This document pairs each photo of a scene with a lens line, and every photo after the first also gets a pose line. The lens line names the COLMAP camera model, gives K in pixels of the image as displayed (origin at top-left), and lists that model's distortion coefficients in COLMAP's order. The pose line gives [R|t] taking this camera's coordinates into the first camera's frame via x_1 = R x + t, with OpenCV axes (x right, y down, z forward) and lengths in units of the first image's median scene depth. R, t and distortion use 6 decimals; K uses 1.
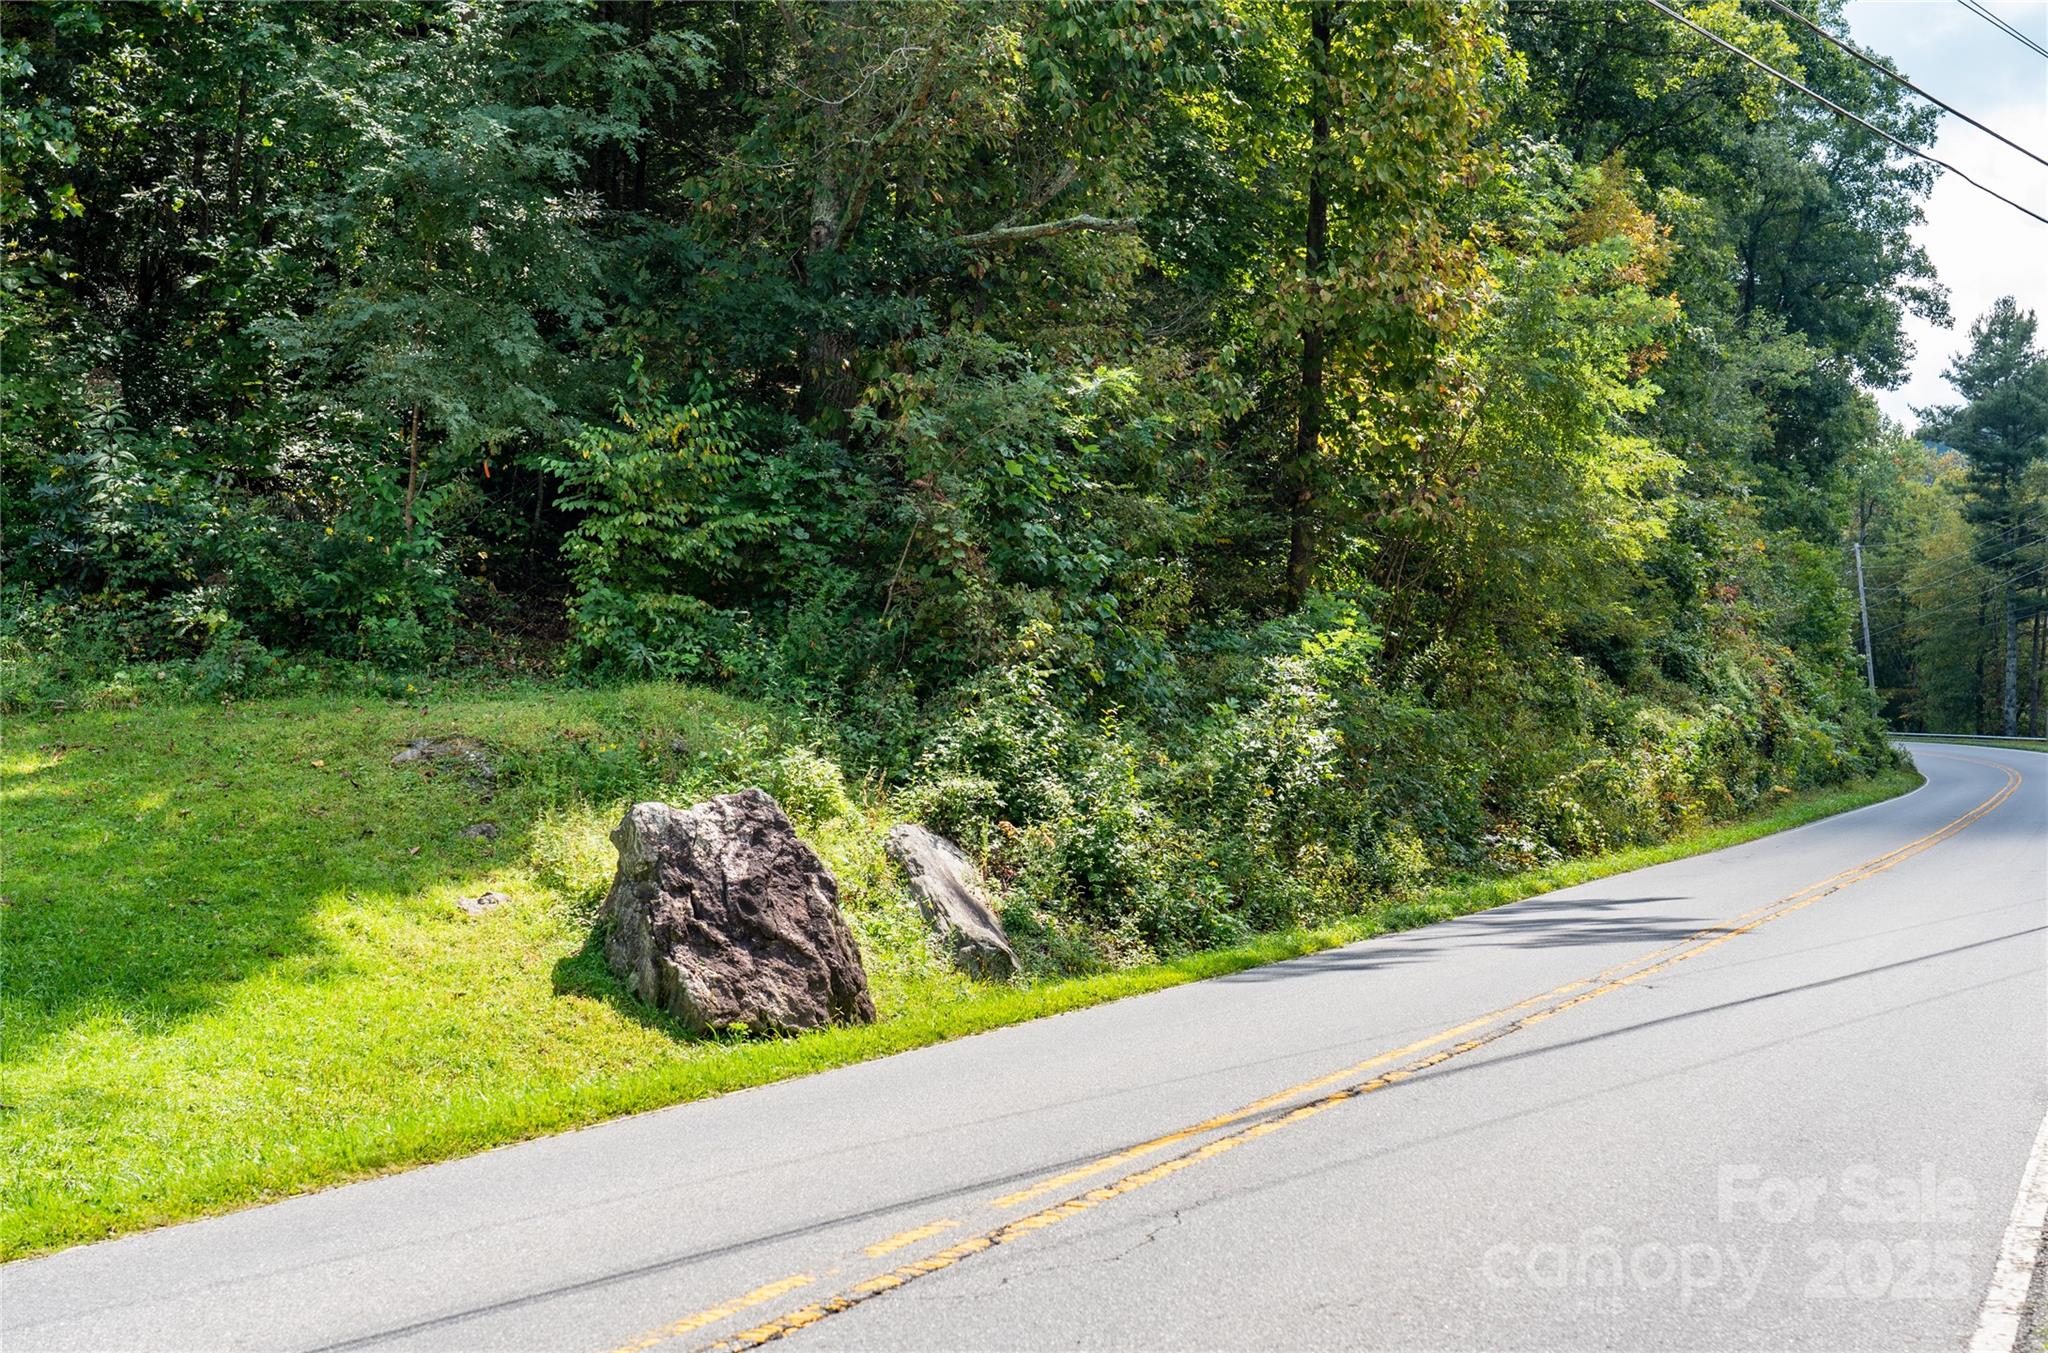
lens RADIAL K [[2919.0, 0, 1013.2], [0, 2919.0, 660.9], [0, 0, 1]] dist [0.142969, 0.000000]
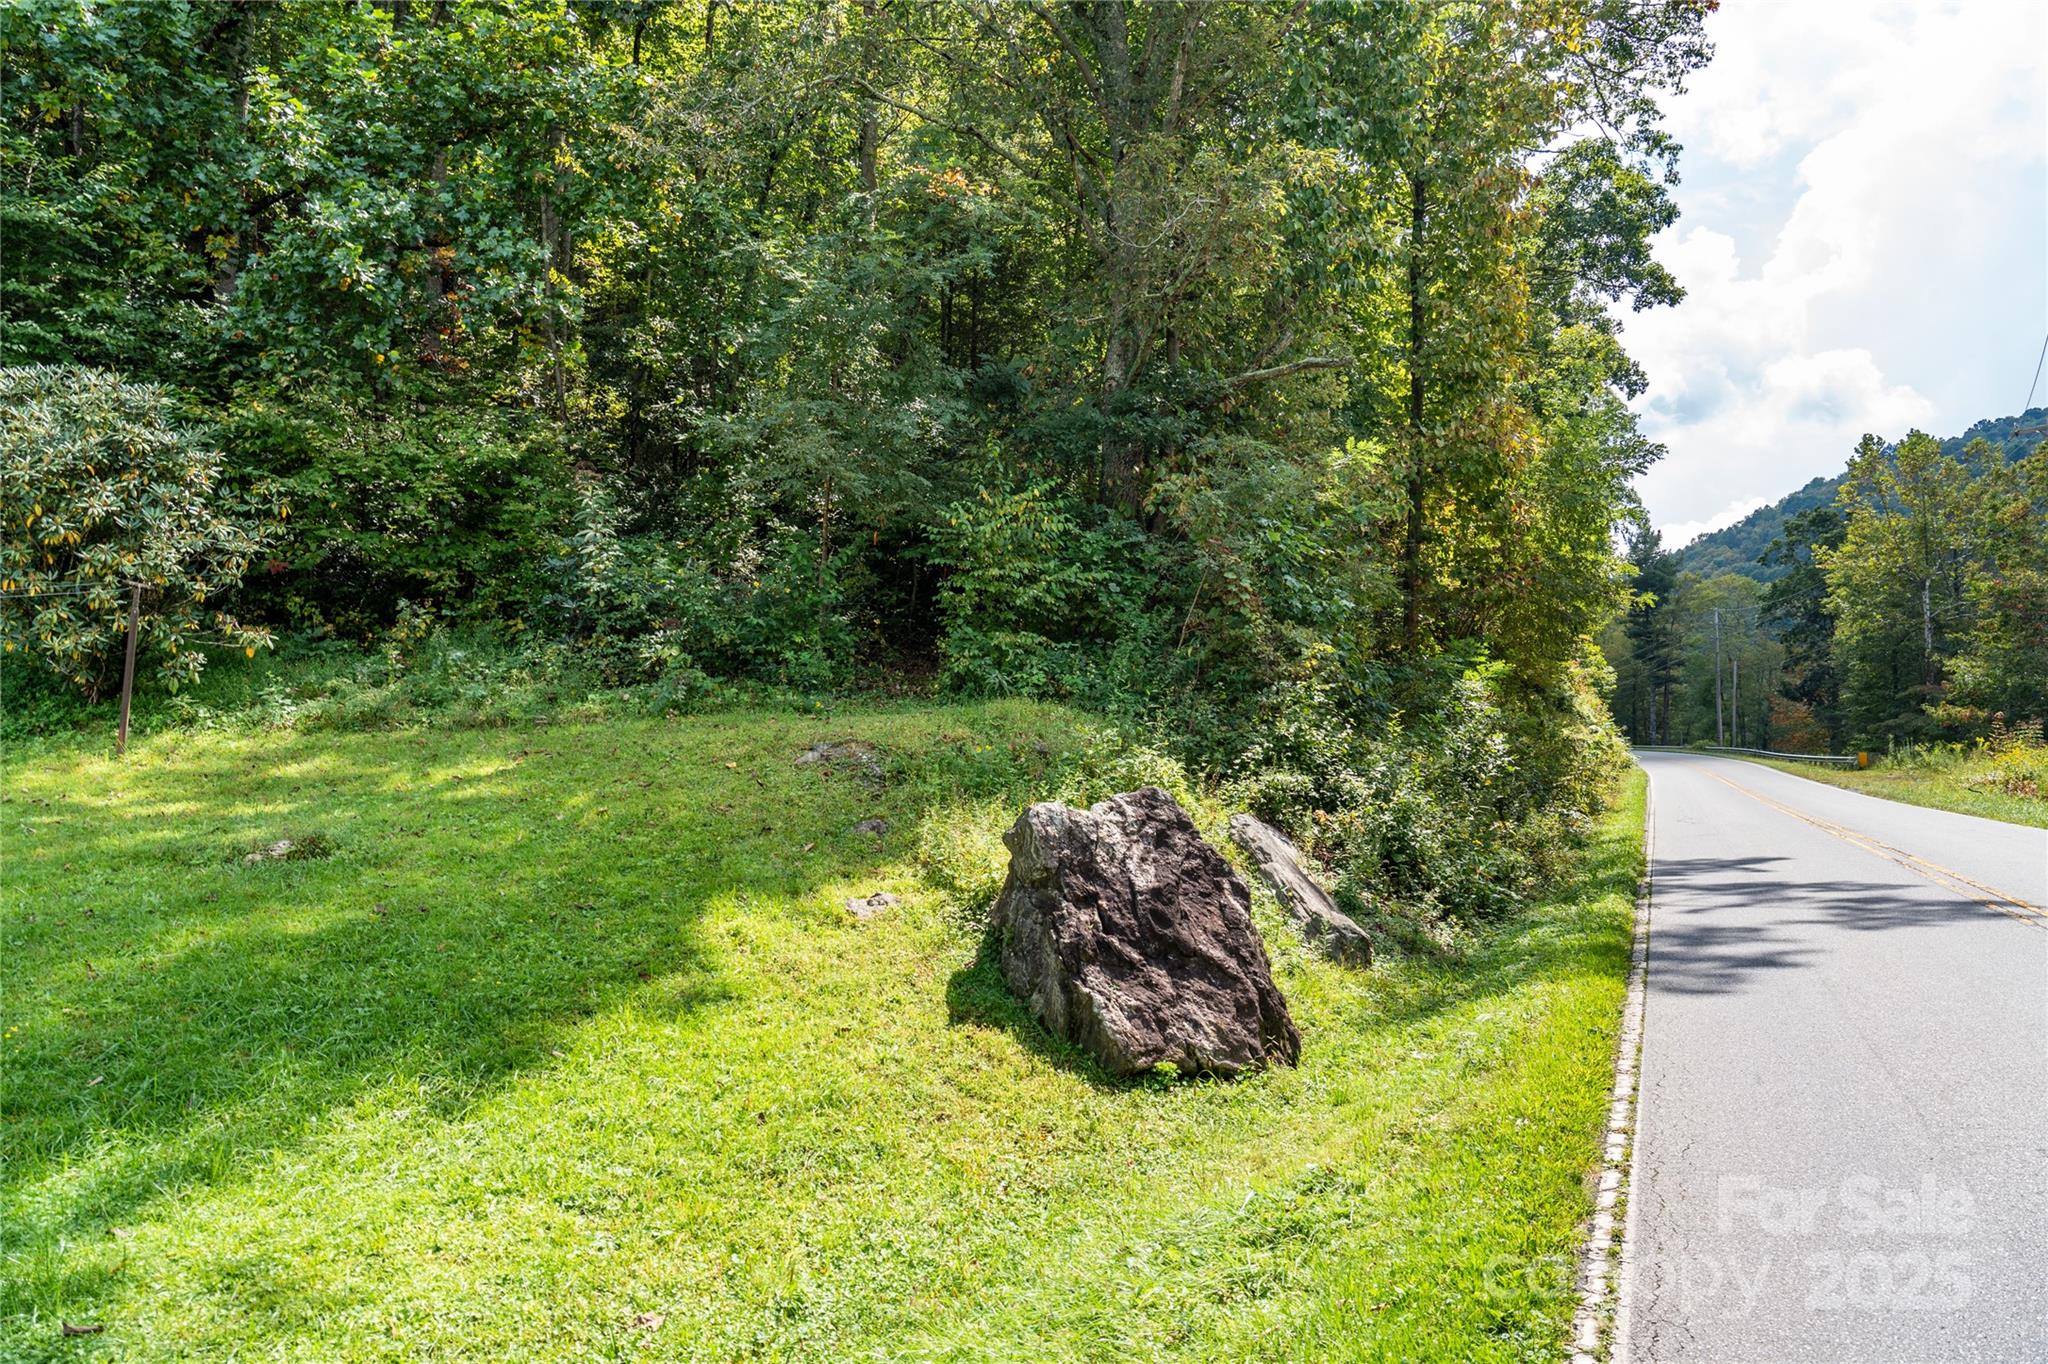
lens RADIAL K [[1418.1, 0, 1030.4], [0, 1418.1, 696.9], [0, 0, 1]] dist [-0.006654, 0.000678]
pose [[0.997056, -0.014118, -0.075372, -0.074188], [0.013062, 0.999810, -0.014474, 0.016763], [0.075562, 0.013447, 0.997050, 0.431535]]
